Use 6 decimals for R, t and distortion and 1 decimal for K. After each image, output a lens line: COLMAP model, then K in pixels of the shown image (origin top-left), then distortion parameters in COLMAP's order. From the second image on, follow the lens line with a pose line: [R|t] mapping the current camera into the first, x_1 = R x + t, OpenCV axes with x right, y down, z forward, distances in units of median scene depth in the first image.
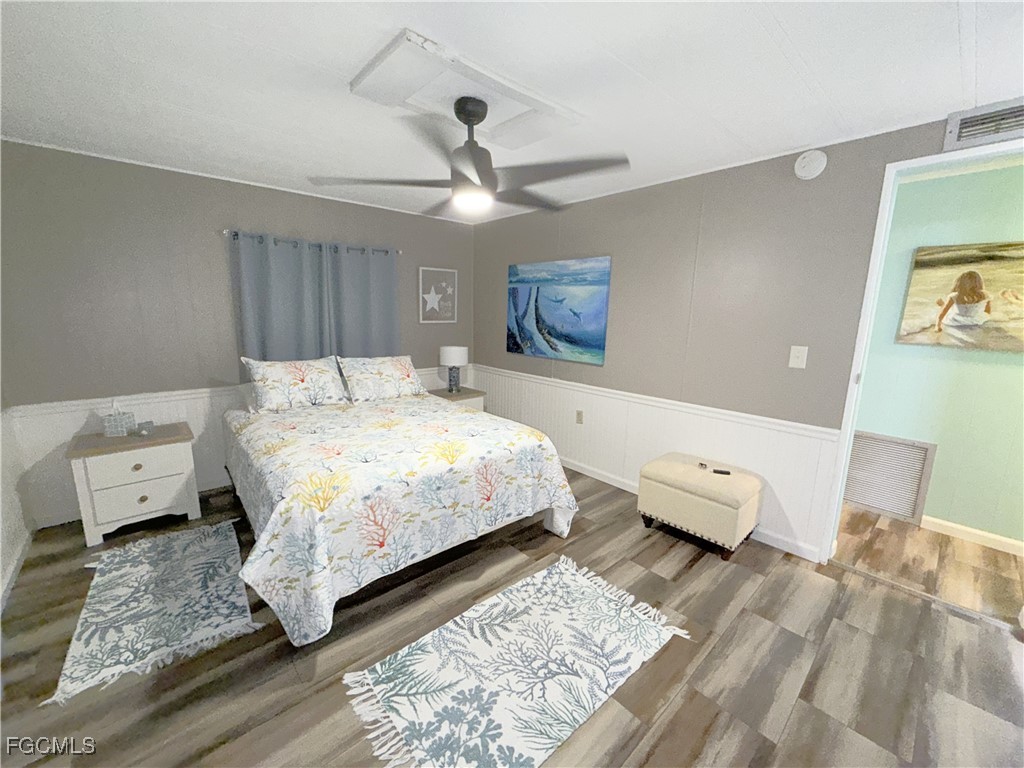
lens RADIAL K [[409.3, 0, 509.6], [0, 409.3, 384.6], [0, 0, 1]] dist [-0.000383, 0.000015]
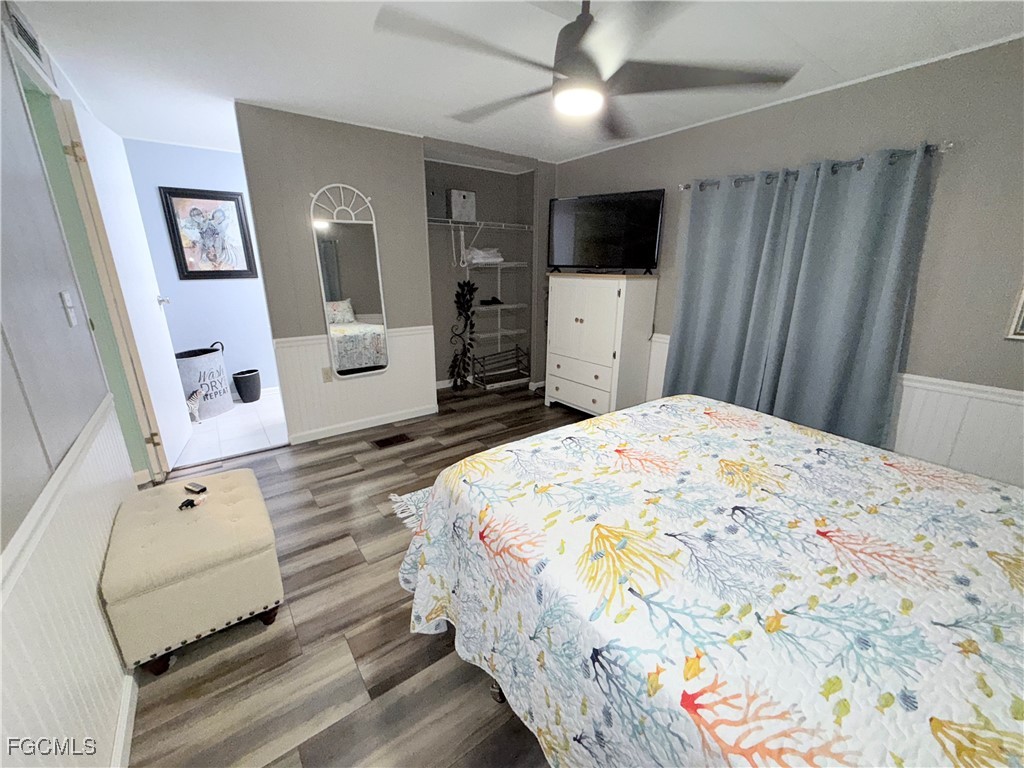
lens RADIAL K [[409.3, 0, 509.6], [0, 409.3, 384.6], [0, 0, 1]] dist [-0.000383, 0.000015]
pose [[-0.995446, -0.047359, 0.082735, -0.050382], [-0.004993, 0.892584, 0.450853, -0.321730], [-0.095200, 0.448386, -0.888756, 1.946703]]
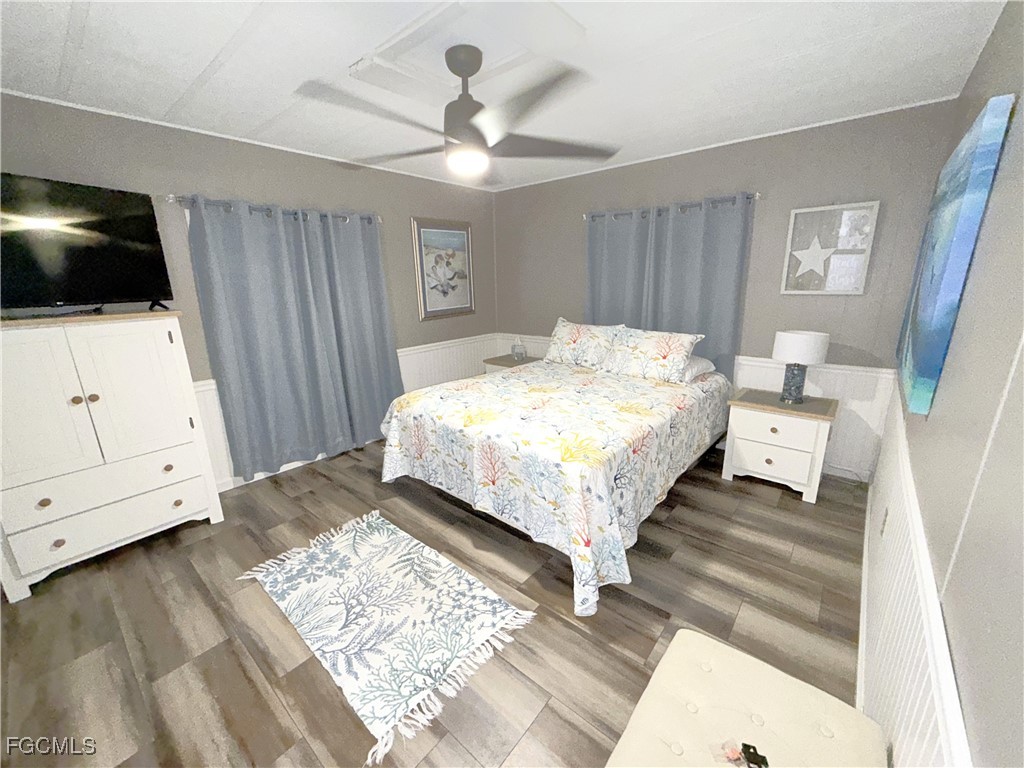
lens RADIAL K [[409.3, 0, 509.6], [0, 409.3, 384.6], [0, 0, 1]] dist [-0.000383, 0.000015]
pose [[0.130256, 0.233108, -0.963688, 0.947652], [-0.156822, 0.964577, 0.212127, -0.169022], [0.979000, 0.123497, 0.162198, 1.005844]]
